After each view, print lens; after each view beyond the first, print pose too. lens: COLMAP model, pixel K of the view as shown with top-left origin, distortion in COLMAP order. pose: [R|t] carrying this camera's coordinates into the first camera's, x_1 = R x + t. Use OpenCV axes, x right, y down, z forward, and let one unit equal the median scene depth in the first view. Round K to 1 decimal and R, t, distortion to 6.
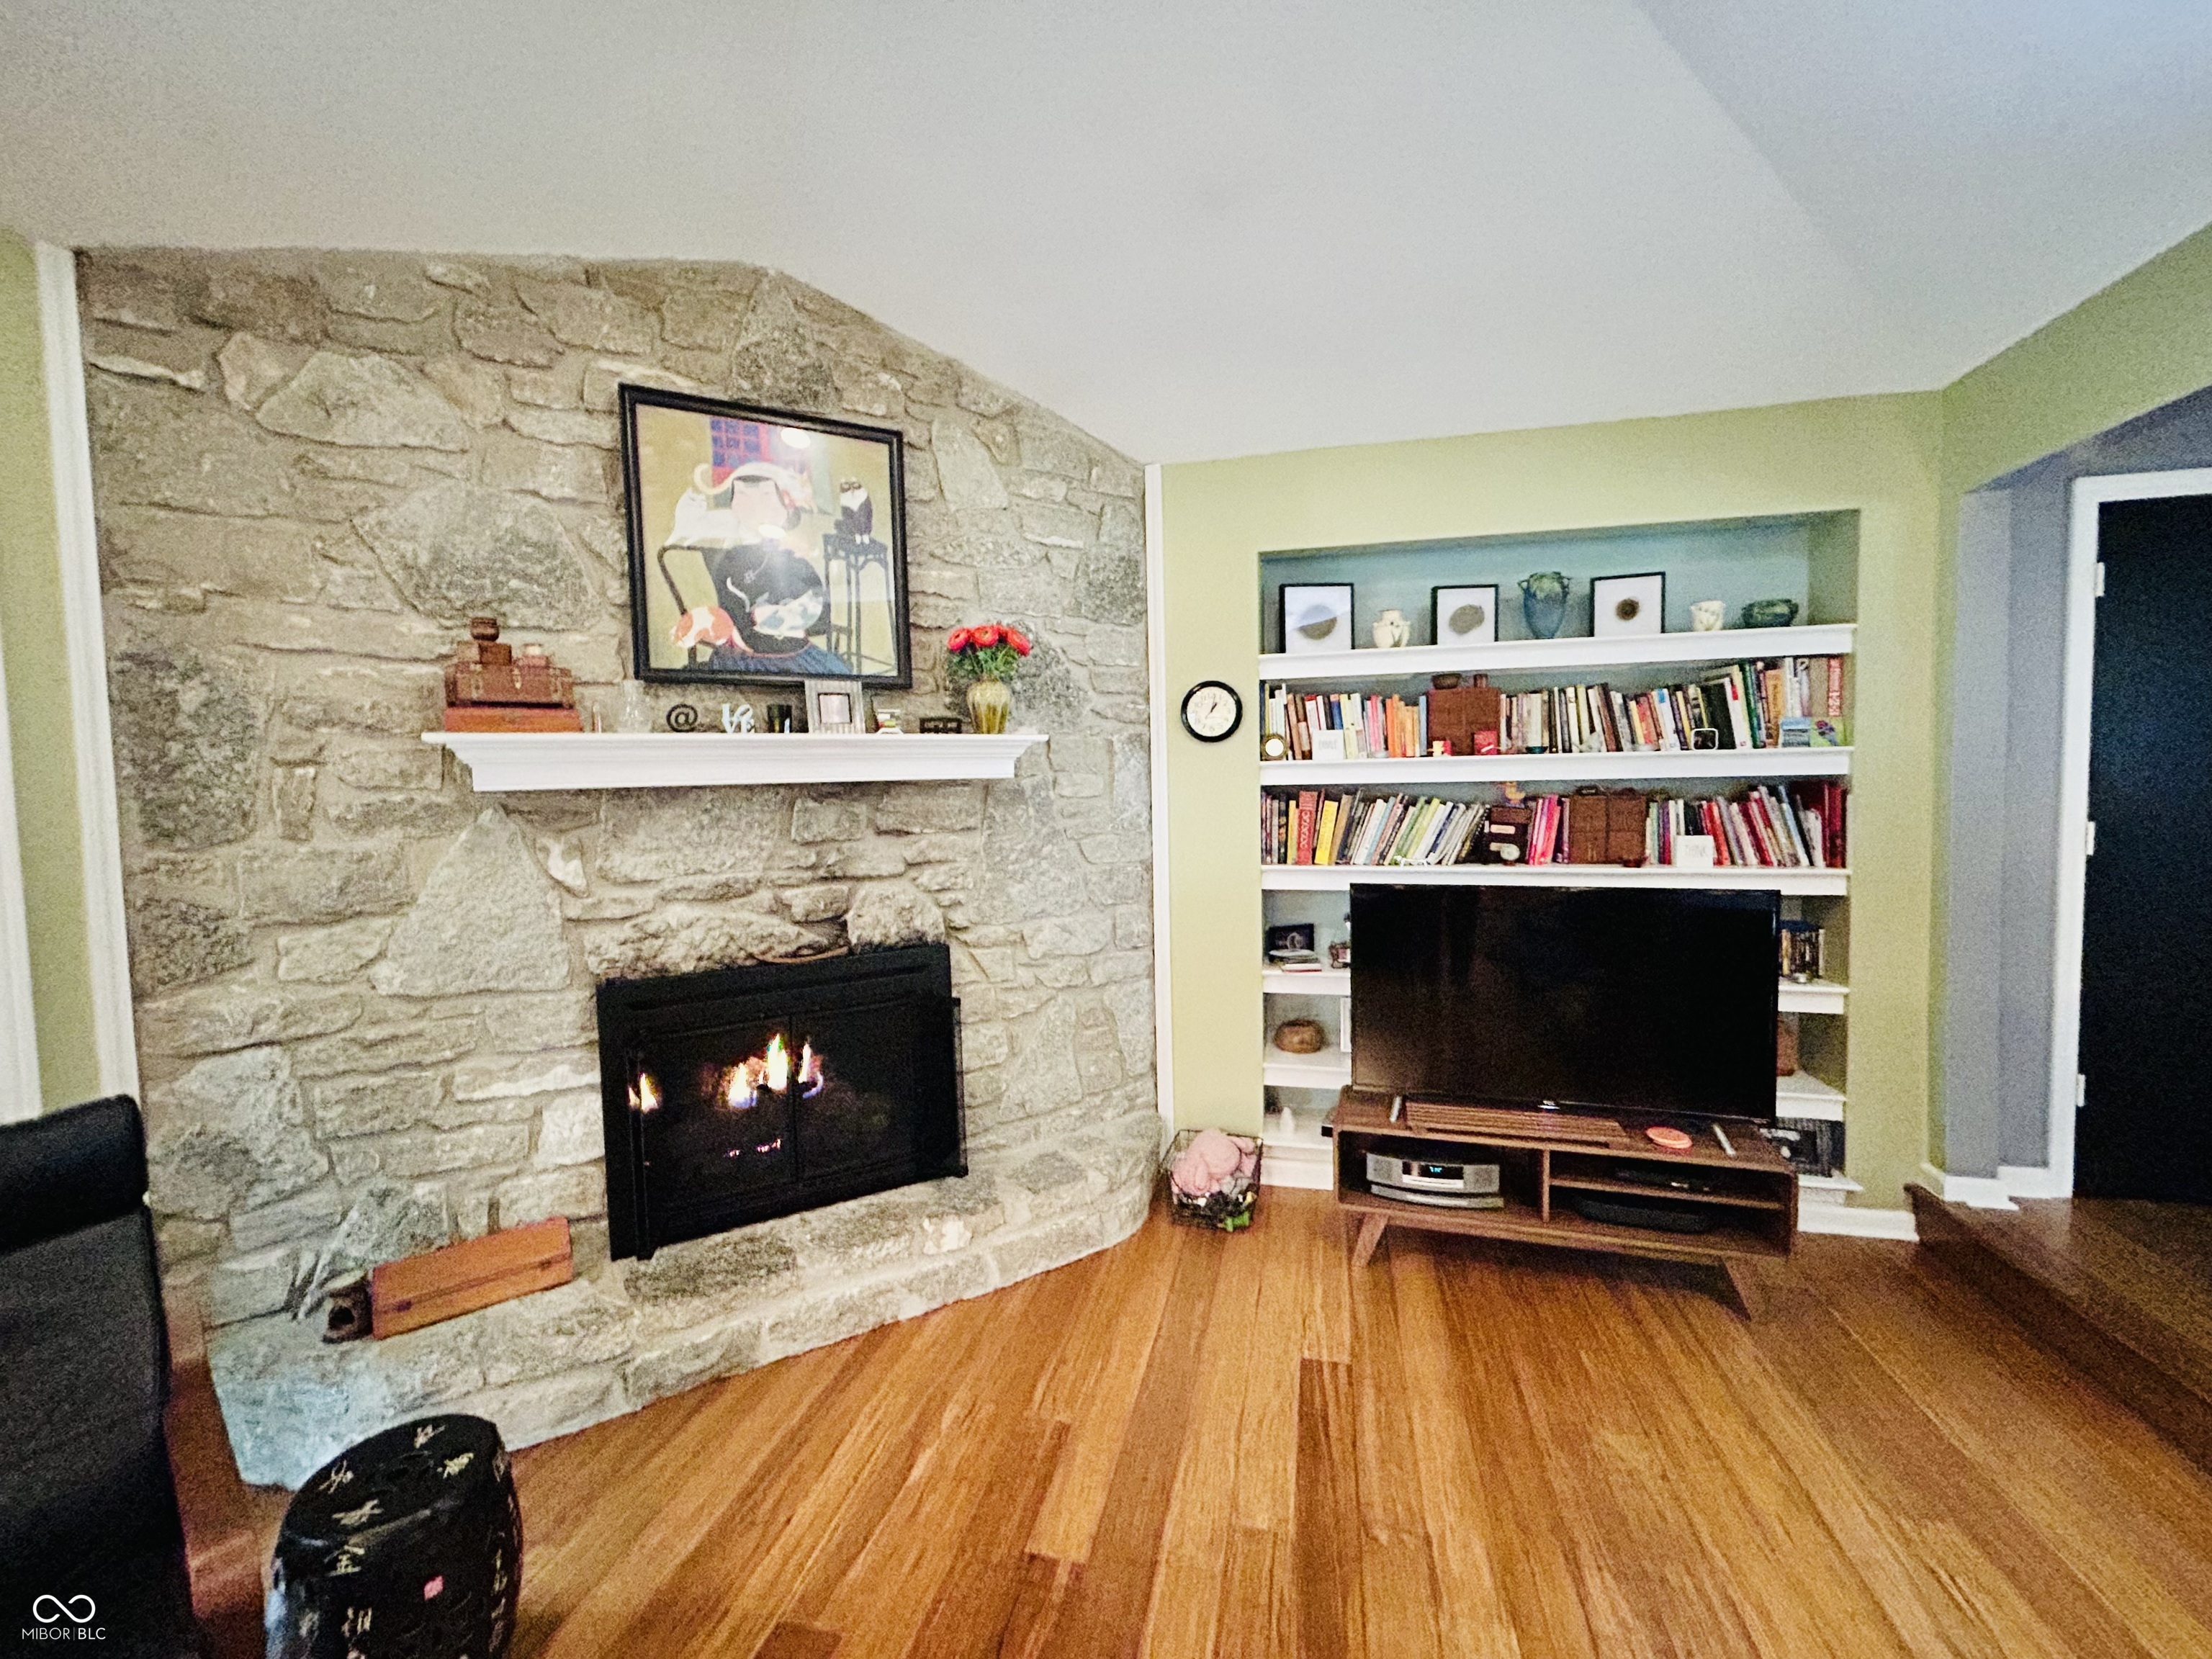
lens RADIAL K [[889.1, 0, 1107.9], [0, 889.1, 828.6], [0, 0, 1]] dist [-0.003768, 0.000283]
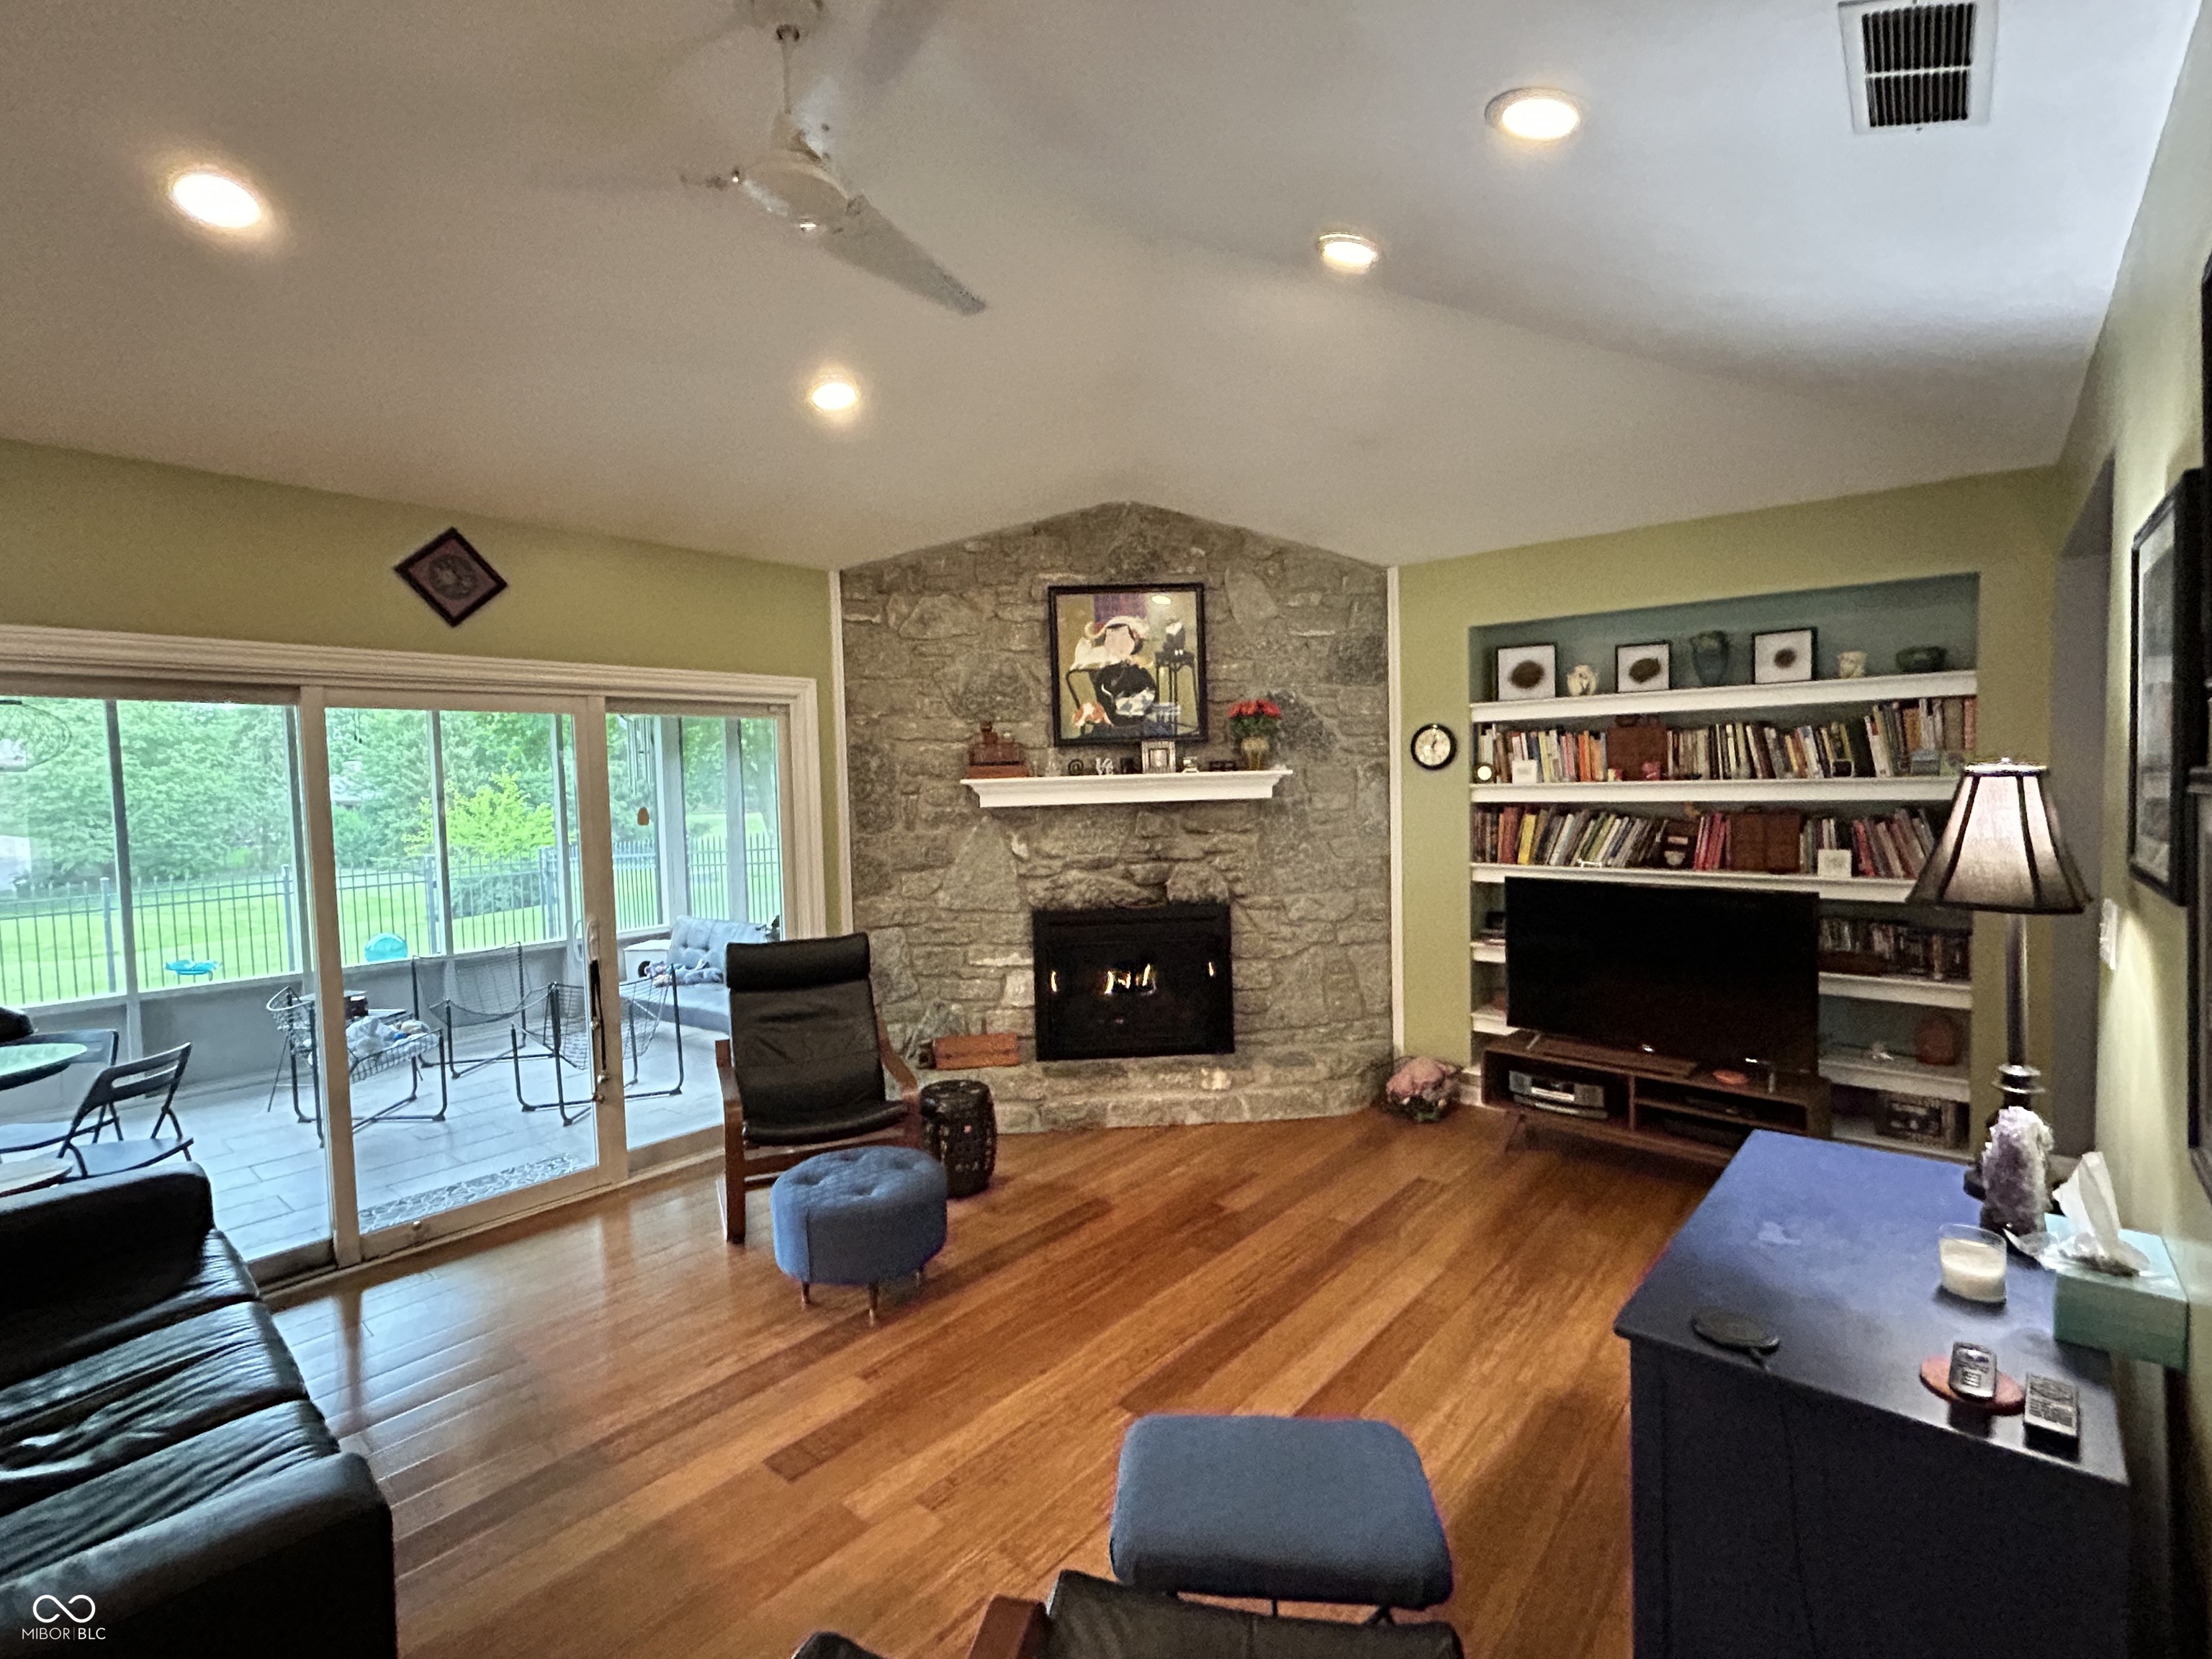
lens RADIAL K [[997.4, 0, 1106.8], [0, 997.4, 825.2], [0, 0, 1]] dist [0.001798, -0.001297]
pose [[0.893339, 0.019410, -0.448965, 0.444101], [-0.018611, 0.999808, 0.006194, -0.017004], [0.448998, 0.002822, 0.893528, -0.711372]]
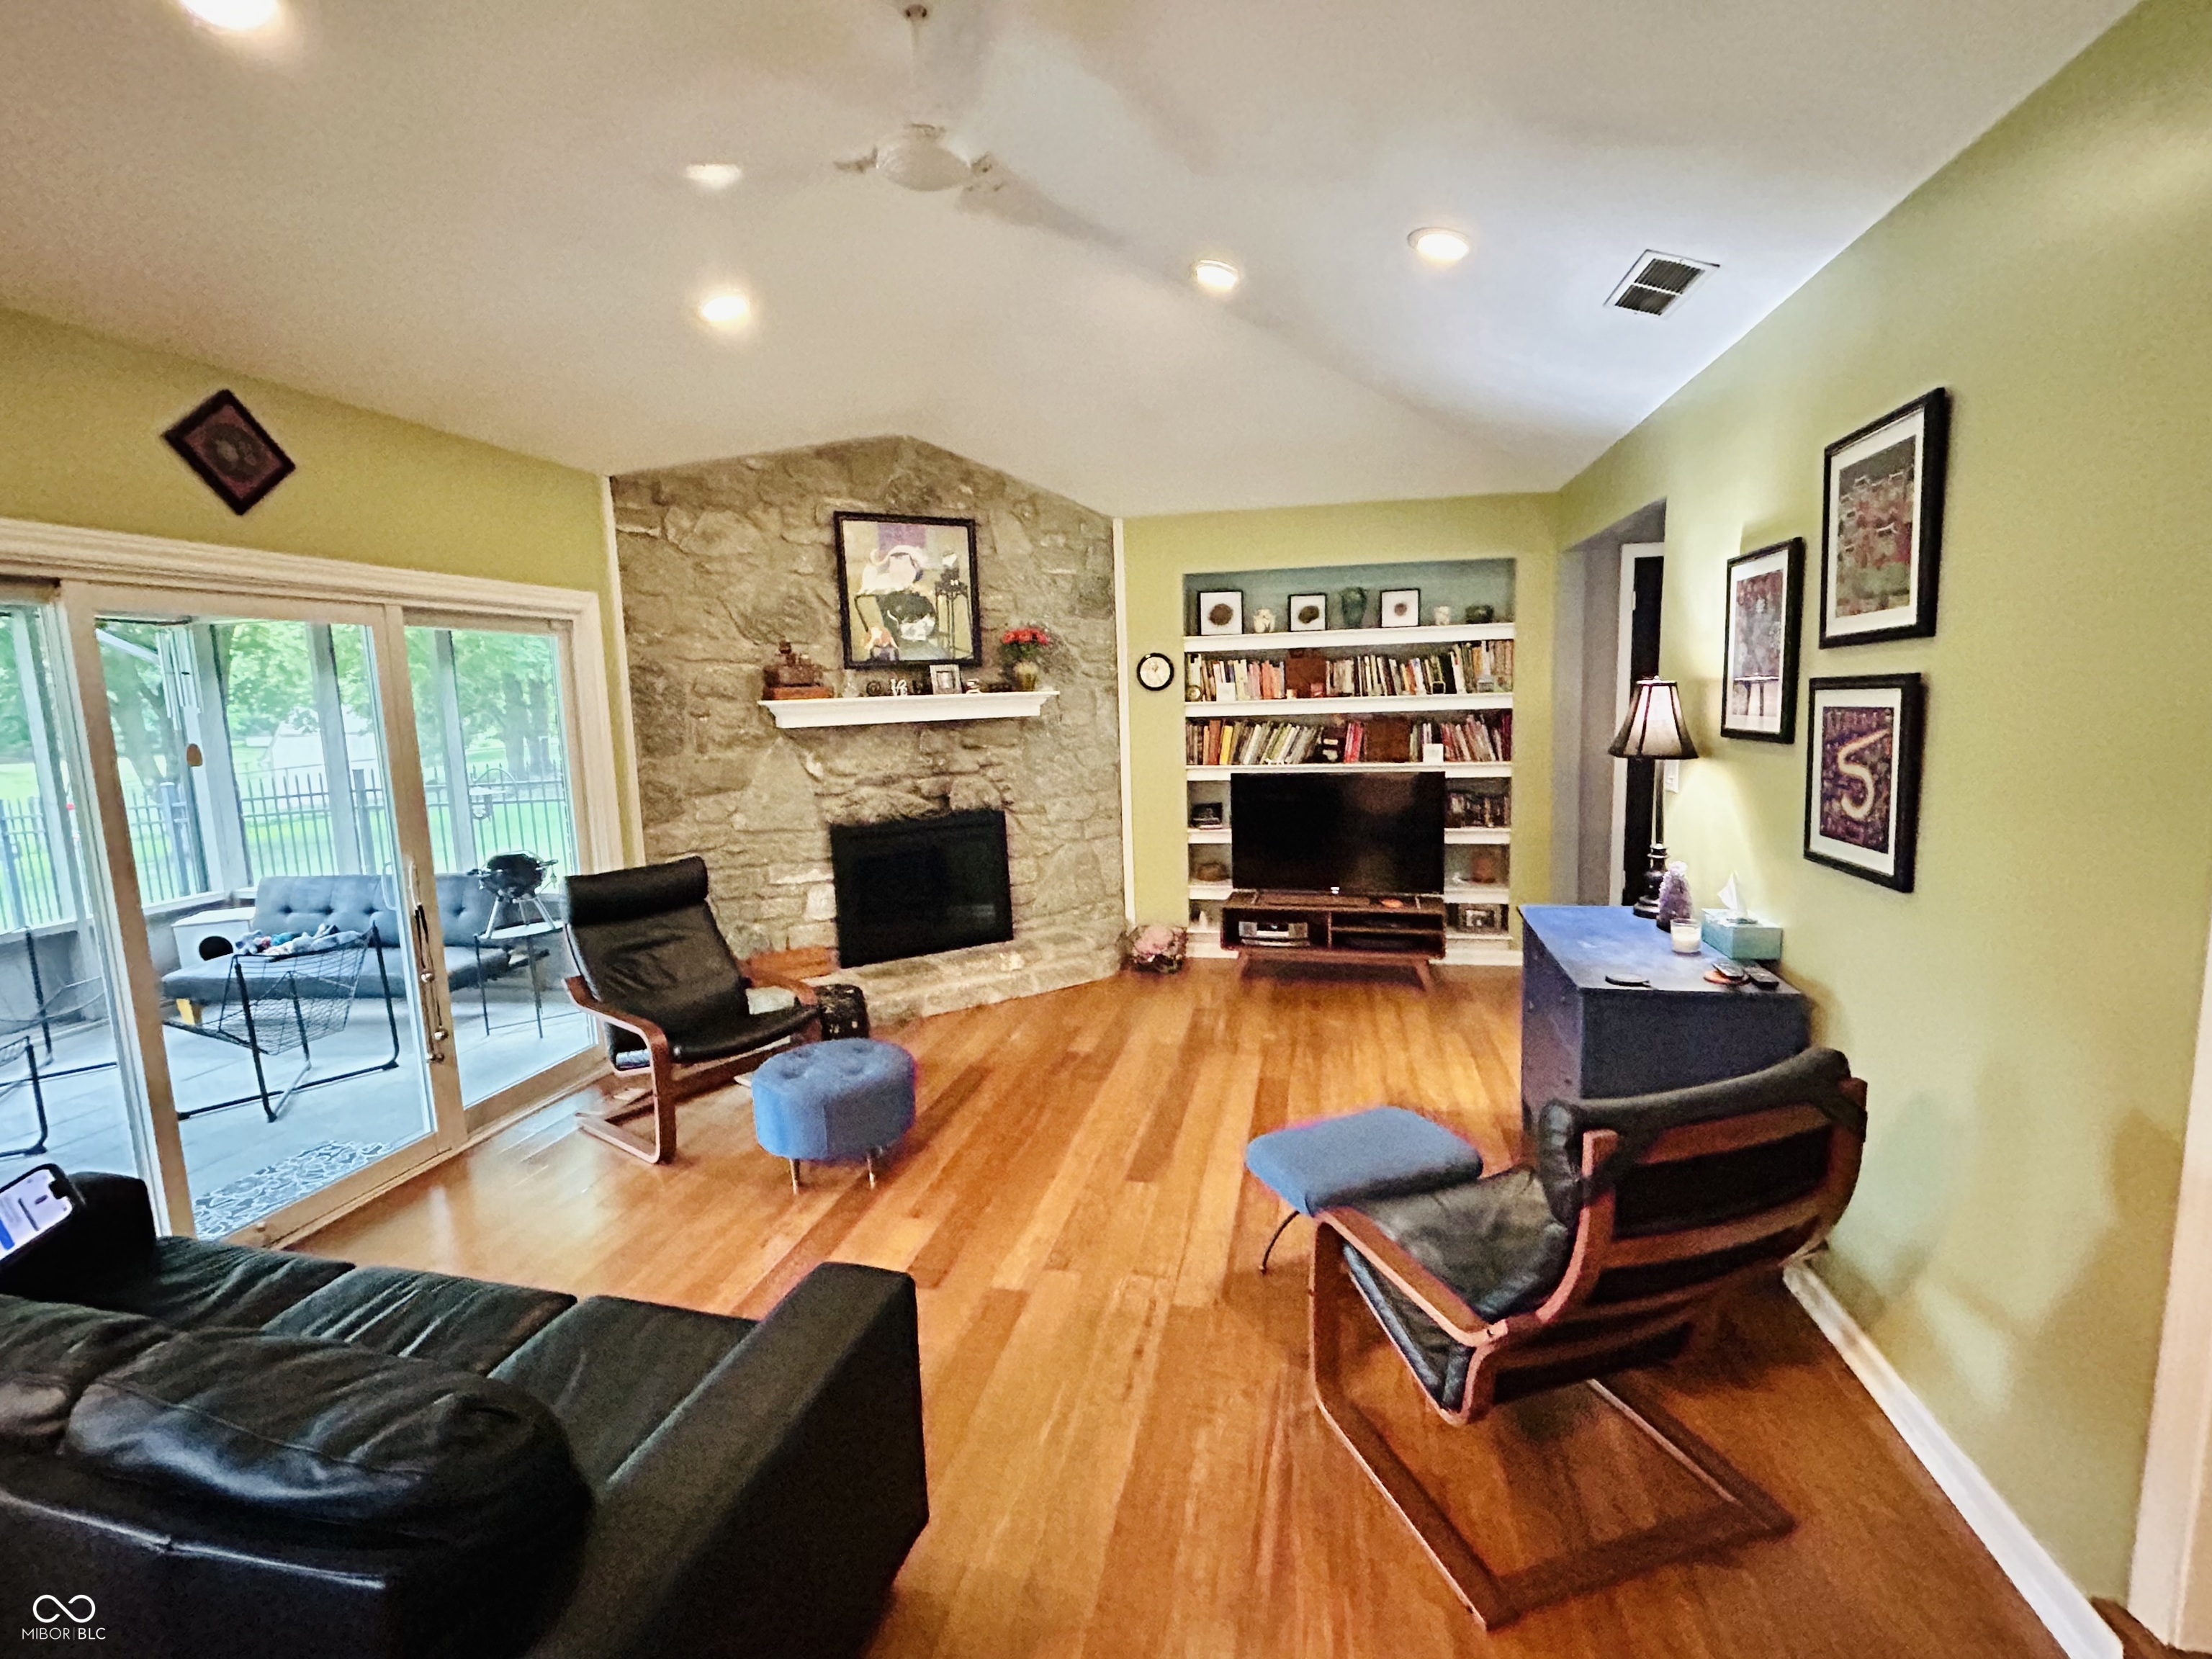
lens RADIAL K [[997.4, 0, 1102.2], [0, 997.4, 822.9], [0, 0, 1]] dist [0.001798, -0.001297]
pose [[0.999680, -0.013577, 0.021340, -0.029922], [0.011984, 0.997255, 0.073070, 0.012811], [-0.022273, -0.072791, 0.997099, -1.059956]]
